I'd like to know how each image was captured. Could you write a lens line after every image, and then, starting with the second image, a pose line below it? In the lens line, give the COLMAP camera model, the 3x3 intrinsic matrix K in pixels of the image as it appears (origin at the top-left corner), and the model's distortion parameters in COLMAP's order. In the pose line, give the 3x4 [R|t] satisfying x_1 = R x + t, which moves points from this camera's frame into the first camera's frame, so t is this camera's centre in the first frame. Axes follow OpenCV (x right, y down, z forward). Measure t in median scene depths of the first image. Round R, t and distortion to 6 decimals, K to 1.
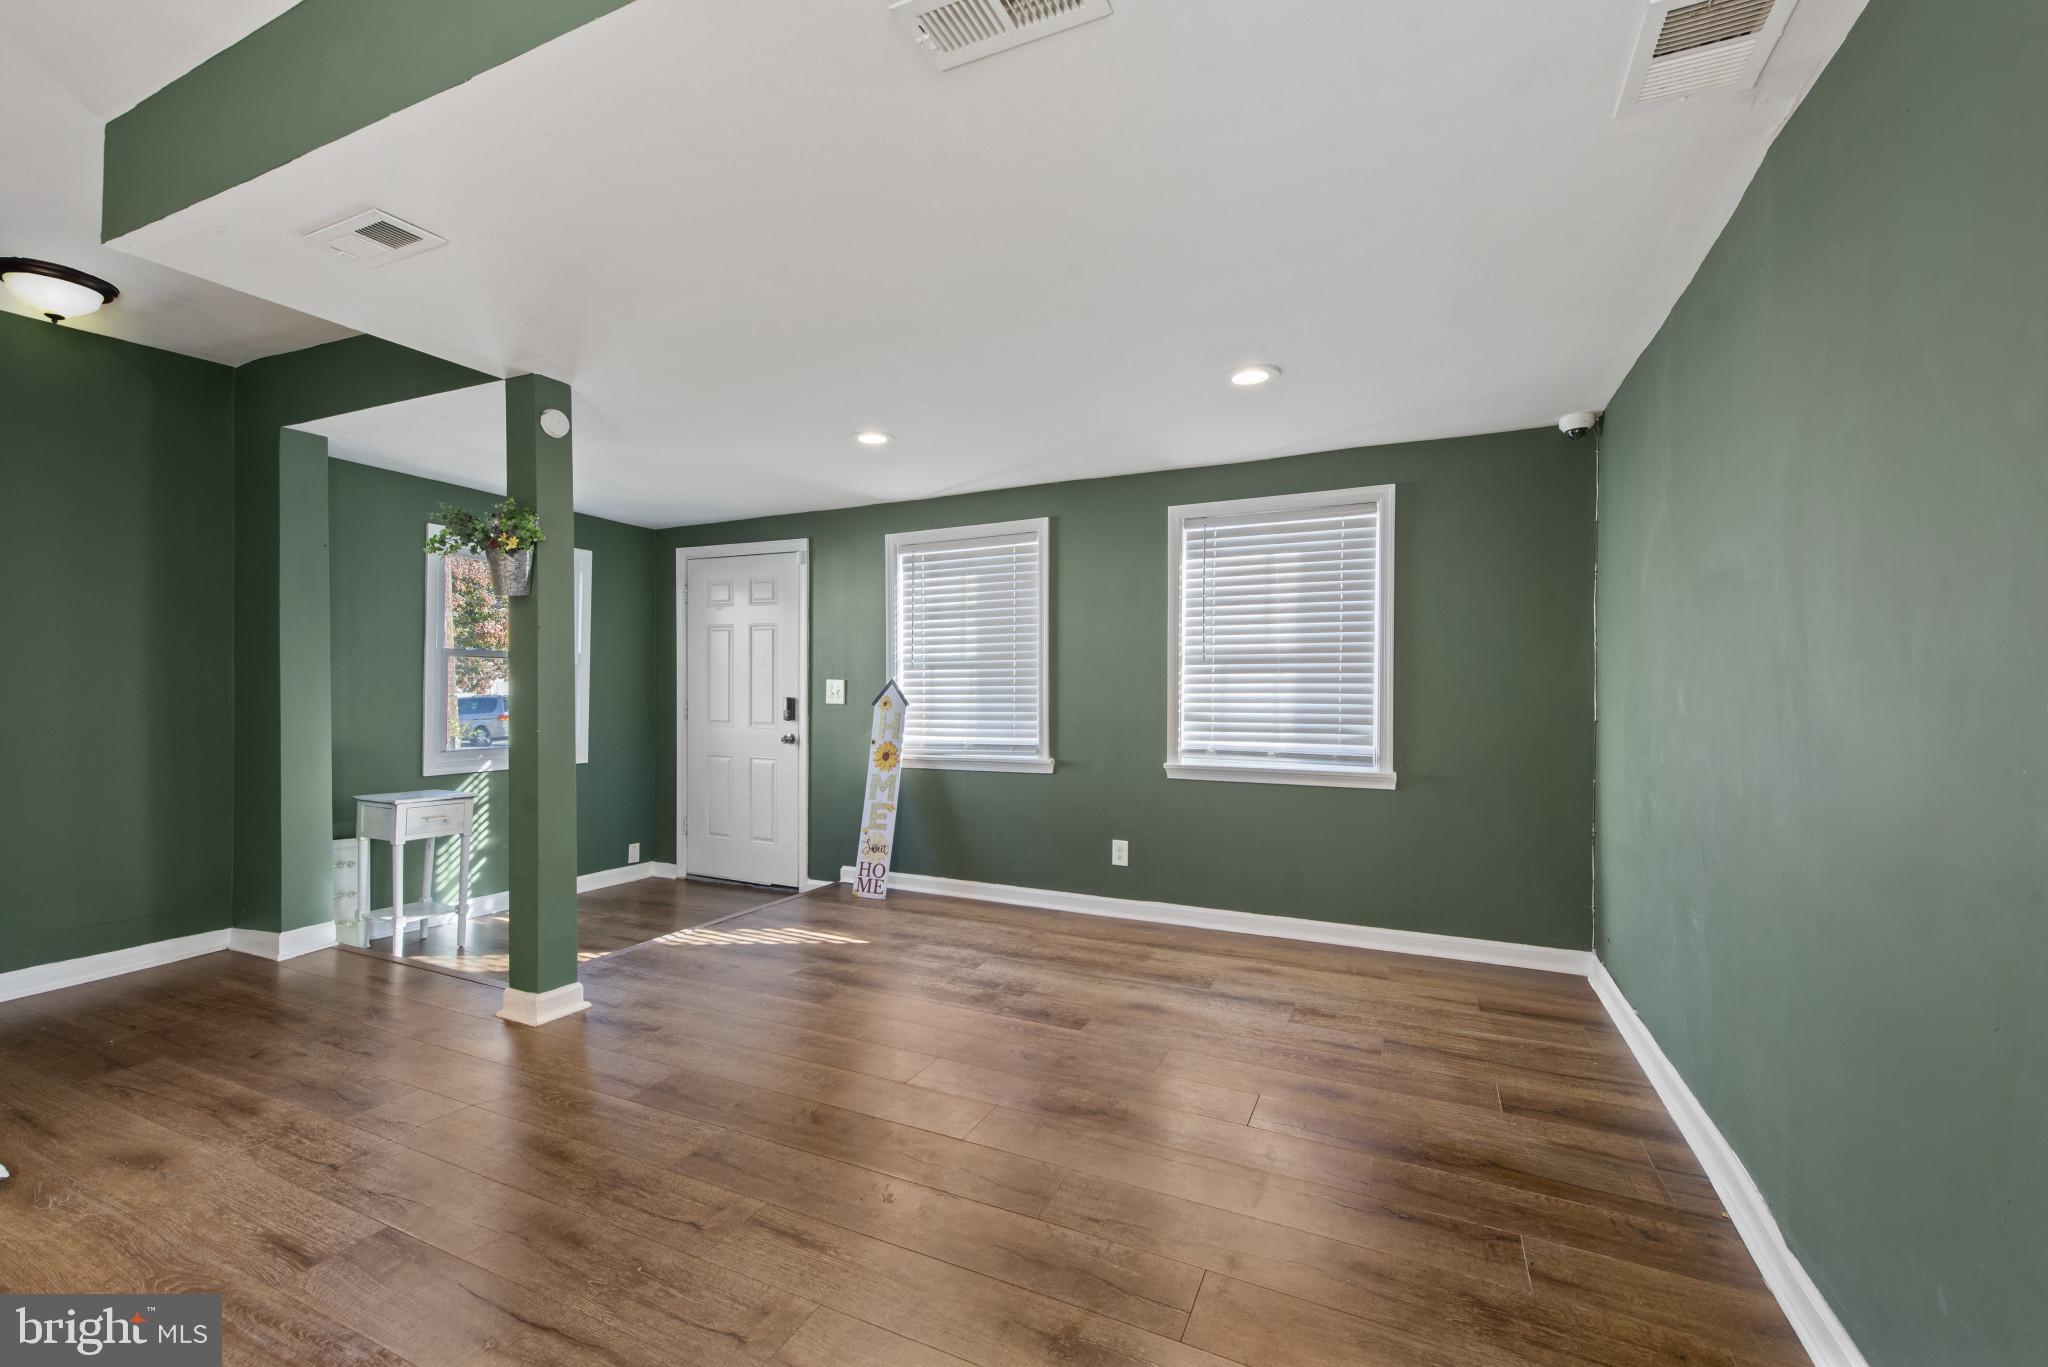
lens RADIAL K [[857.6, 0, 1012.2], [0, 857.6, 681.3], [0, 0, 1]] dist [-0.001517, -0.001001]
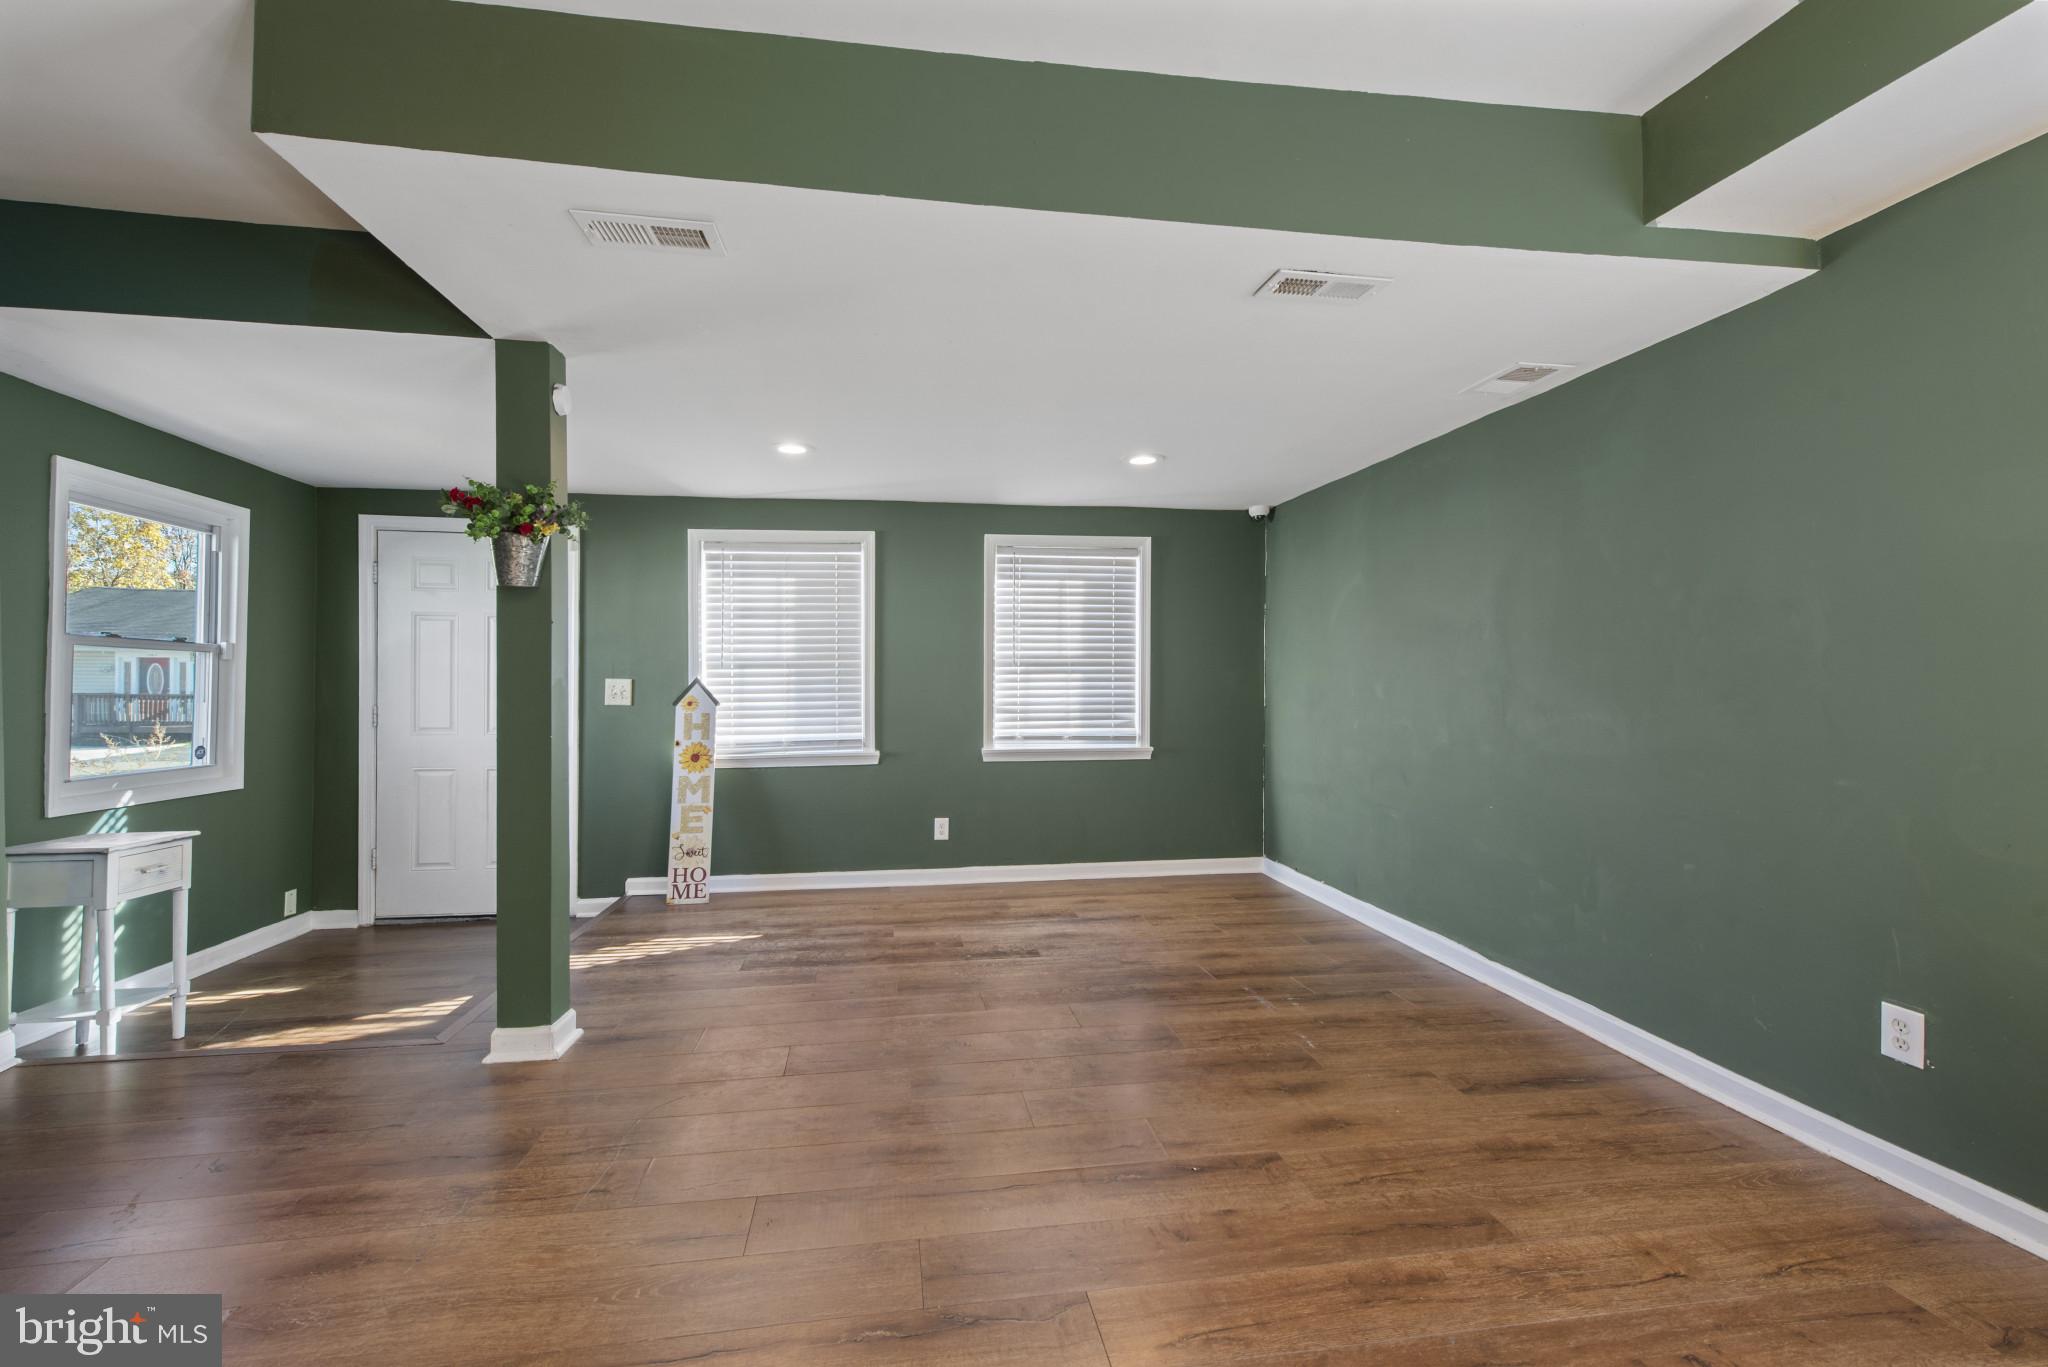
lens RADIAL K [[857.6, 0, 1031.9], [0, 857.6, 679.0], [0, 0, 1]] dist [-0.001517, -0.001001]
pose [[0.822520, 0.001640, 0.568734, -0.445516], [0.000814, 0.999991, -0.004060, 0.002785], [-0.568736, 0.003803, 0.822511, -0.021810]]
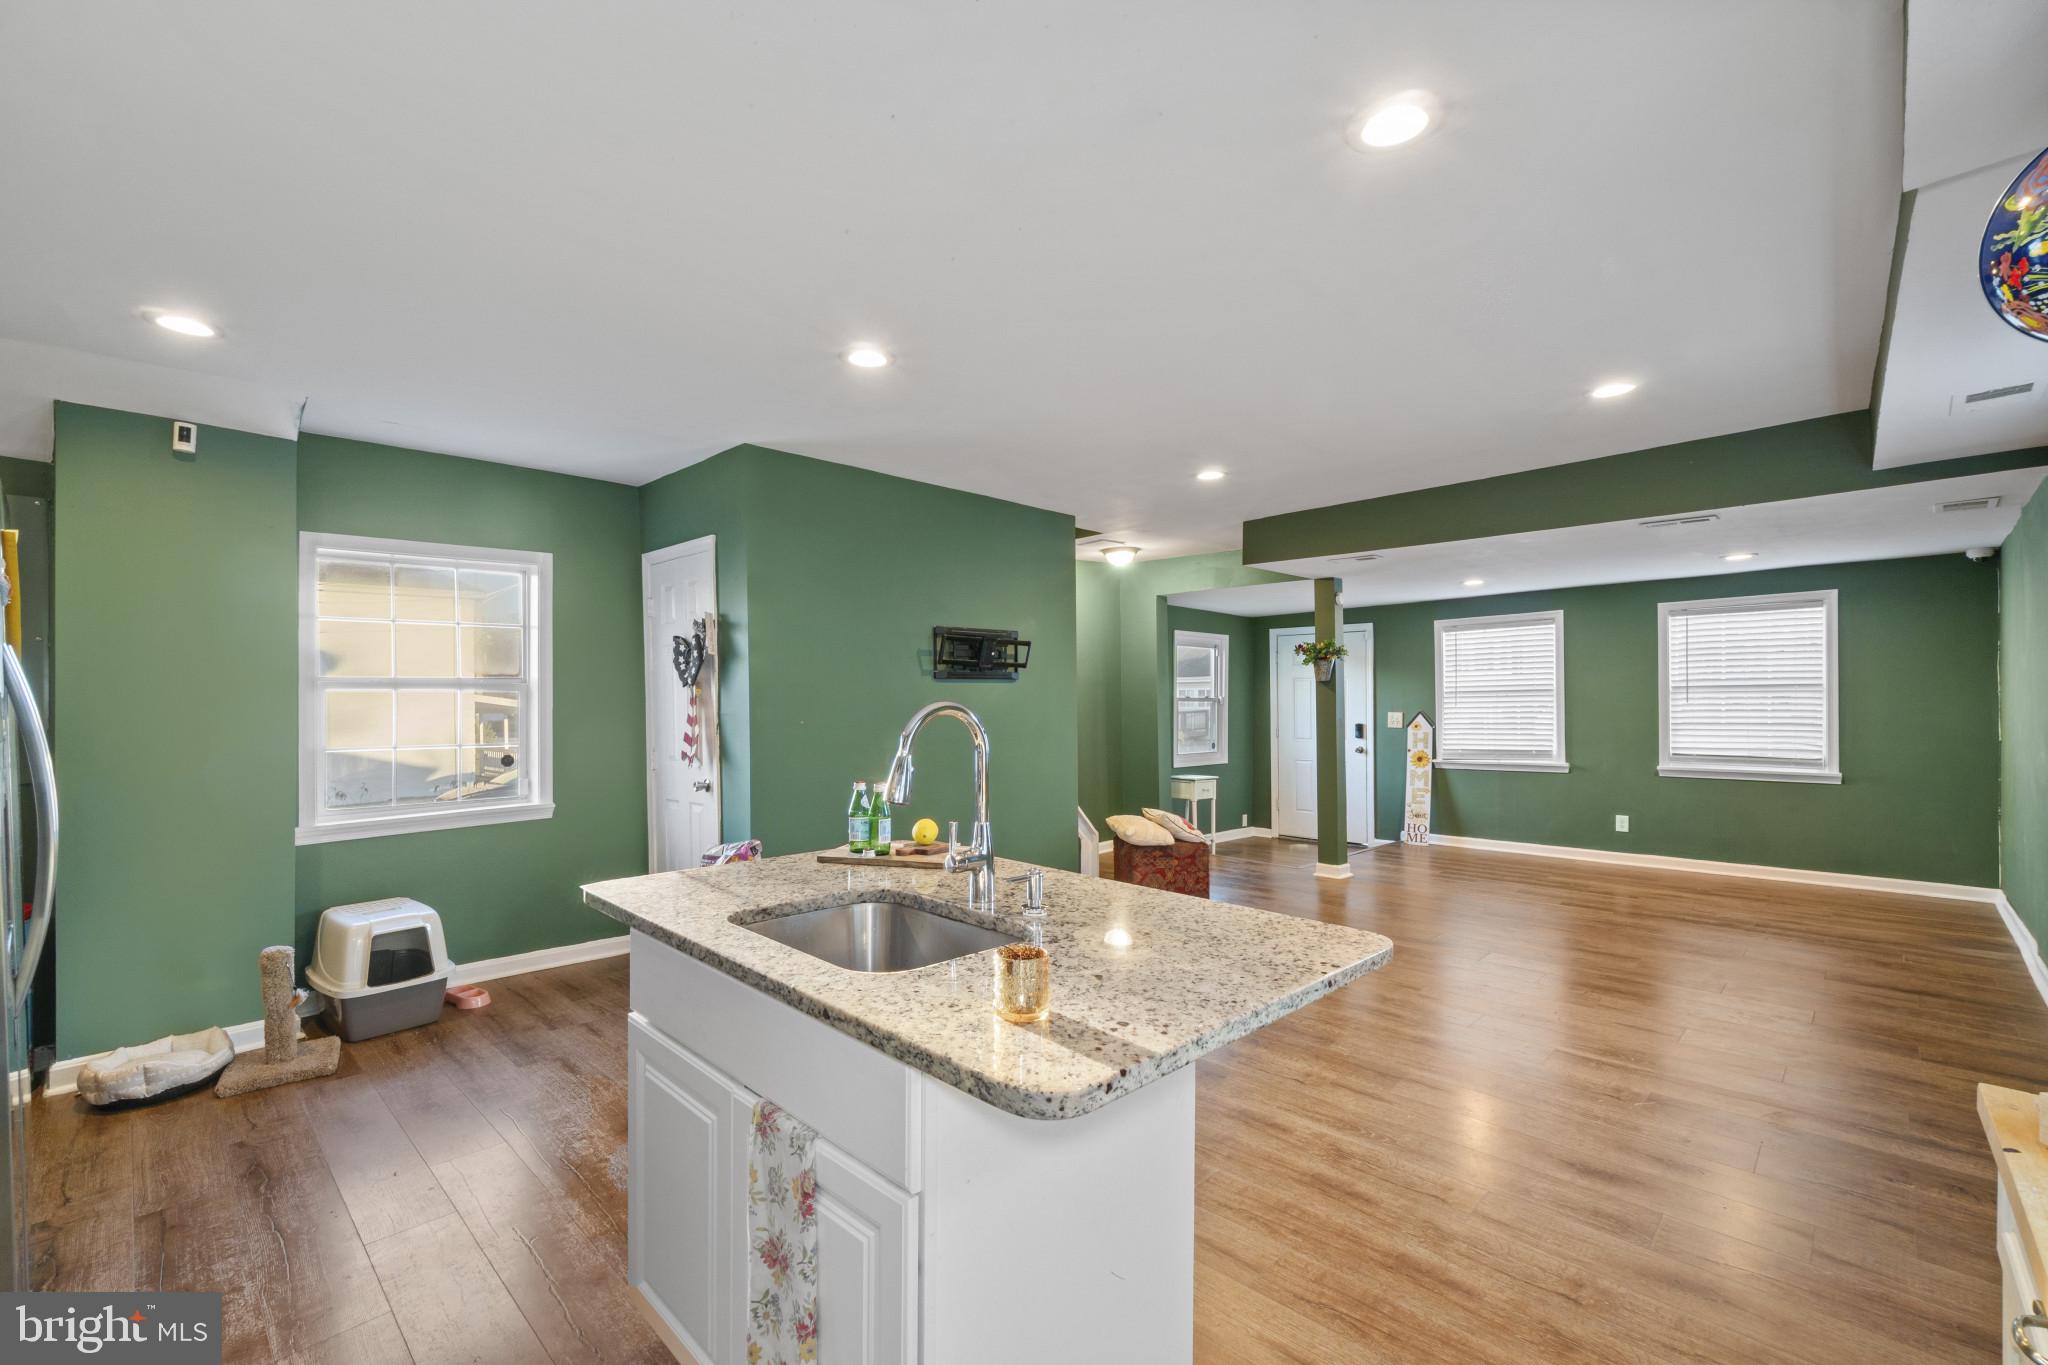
lens RADIAL K [[857.6, 0, 1032.6], [0, 857.6, 698.4], [0, 0, 1]] dist [-0.001517, -0.001001]
pose [[0.944928, -0.009814, -0.327132, -0.390671], [0.009185, 0.999952, -0.003469, -0.034689], [0.327150, 0.000273, 0.944972, -0.862126]]
